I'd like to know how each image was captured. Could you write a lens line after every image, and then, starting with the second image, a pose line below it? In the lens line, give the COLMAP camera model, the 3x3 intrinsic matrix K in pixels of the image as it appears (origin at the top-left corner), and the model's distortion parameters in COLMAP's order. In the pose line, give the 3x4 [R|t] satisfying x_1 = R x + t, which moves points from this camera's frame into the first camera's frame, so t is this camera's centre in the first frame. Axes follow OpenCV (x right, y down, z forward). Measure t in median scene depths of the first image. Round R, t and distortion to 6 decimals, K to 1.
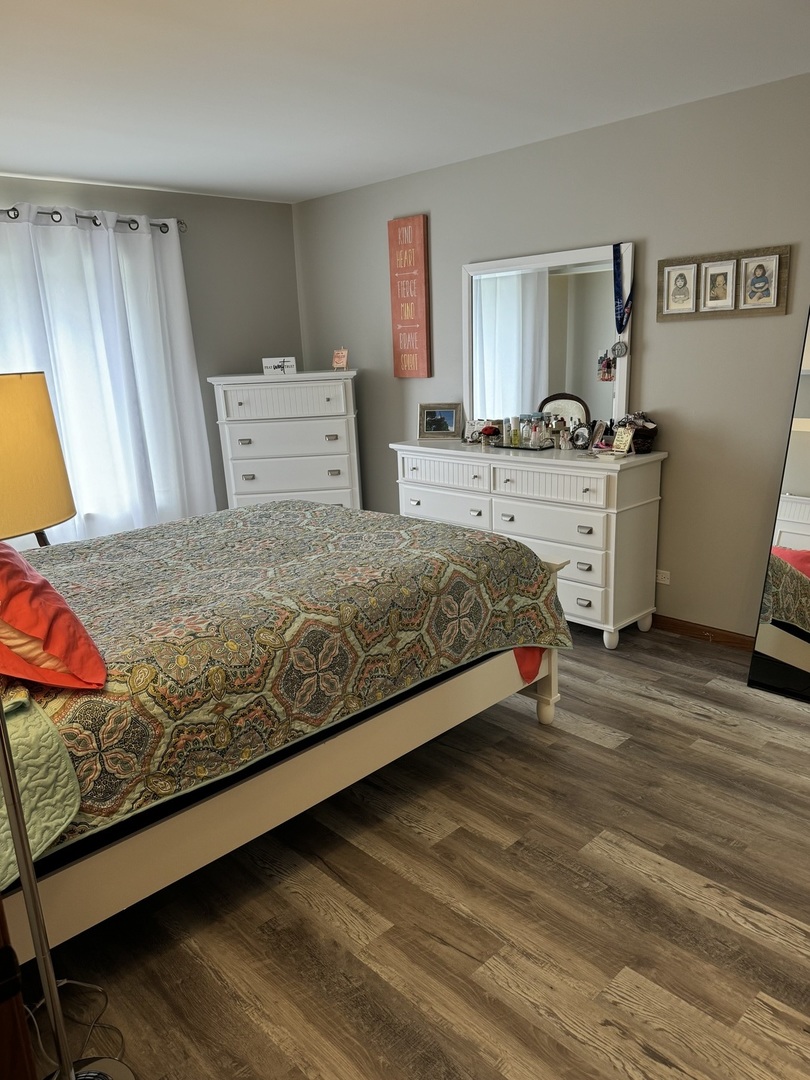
lens RADIAL K [[757.4, 0, 403.2], [0, 757.4, 553.2], [0, 0, 1]] dist [0.064889, -0.066766]
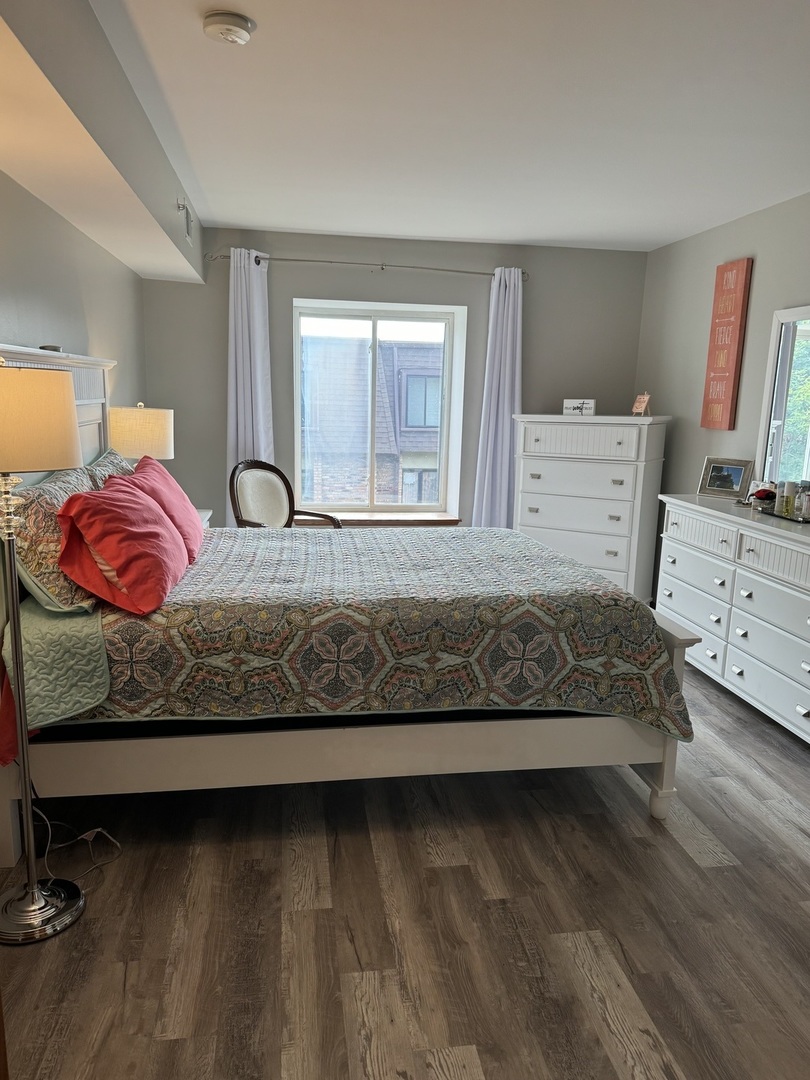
lens RADIAL K [[757.4, 0, 411.9], [0, 757.4, 550.6], [0, 0, 1]] dist [0.064889, -0.066766]
pose [[0.822520, 0.180442, -0.539353, 0.518161], [-0.213057, 0.977038, 0.001956, -0.026293], [0.527321, 0.113304, 0.842078, 0.091312]]
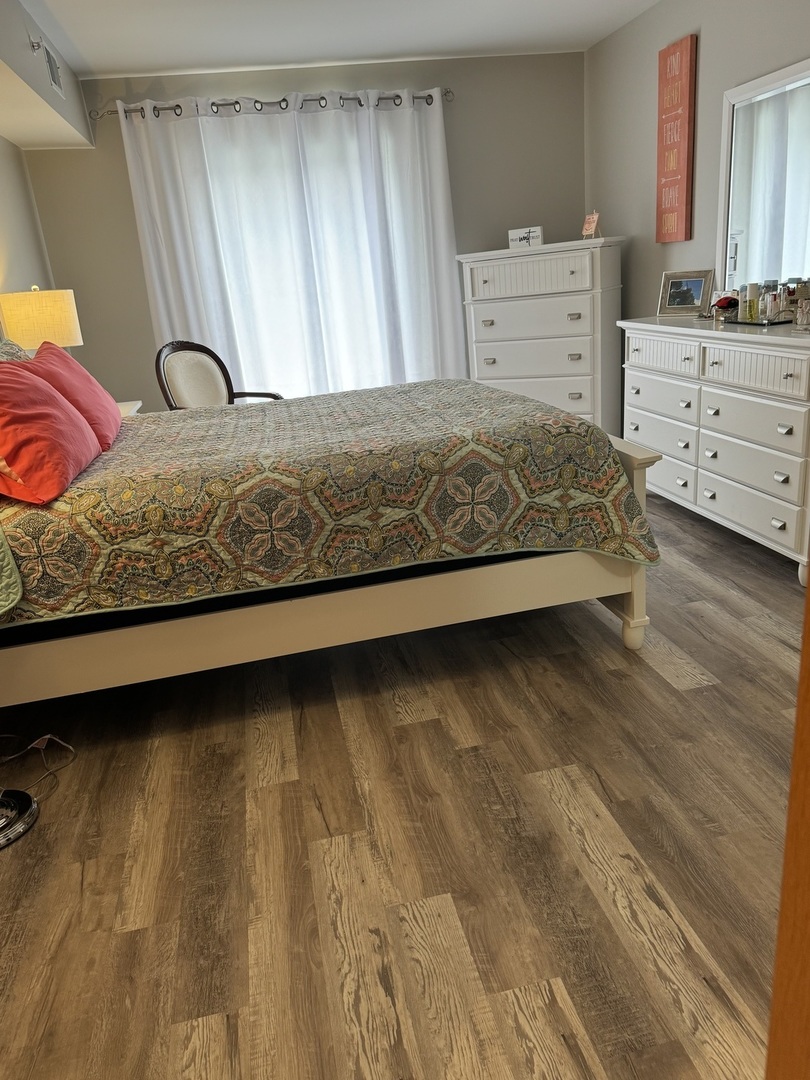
lens RADIAL K [[757.4, 0, 413.0], [0, 757.4, 542.3], [0, 0, 1]] dist [0.064889, -0.066766]
pose [[0.853253, 0.145695, -0.500732, 0.534248], [-0.088129, 0.986656, 0.136909, 0.015670], [0.513997, -0.072689, 0.854706, 0.207627]]
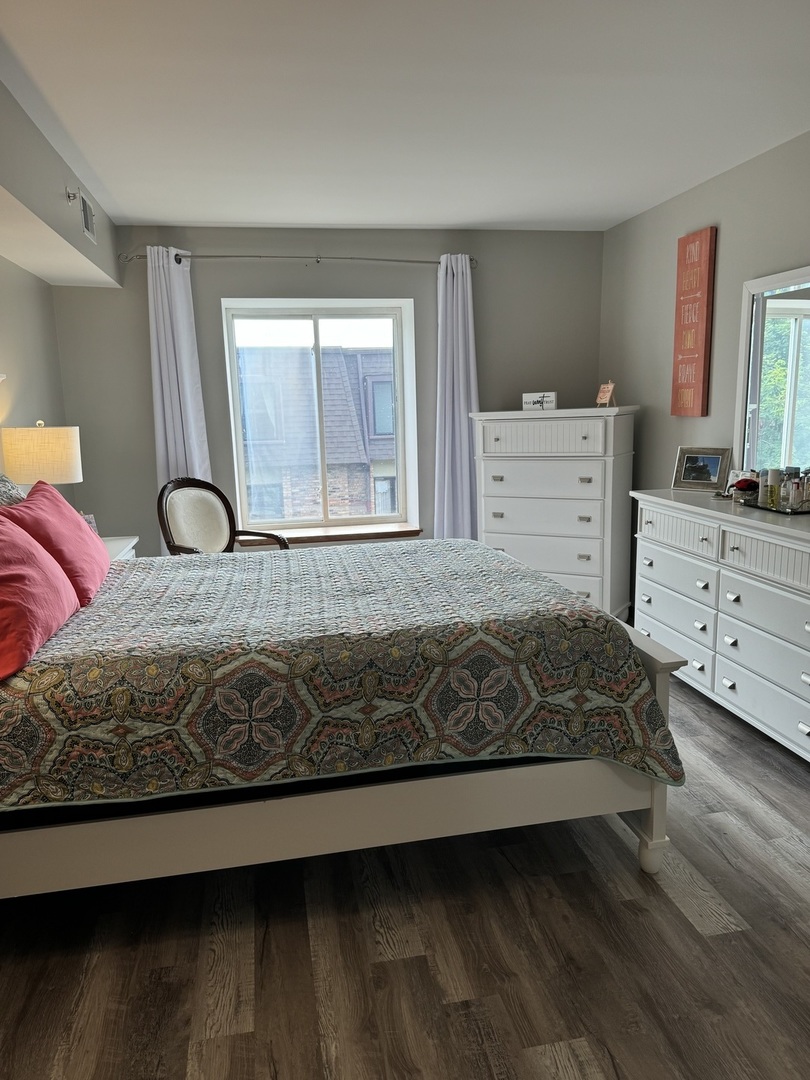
lens RADIAL K [[757.4, 0, 409.8], [0, 757.4, 558.1], [0, 0, 1]] dist [0.064889, -0.066766]
pose [[0.843719, 0.130686, -0.520633, 0.471186], [-0.154512, 0.987988, -0.002399, -0.059418], [0.514066, 0.082469, 0.853777, 0.282401]]
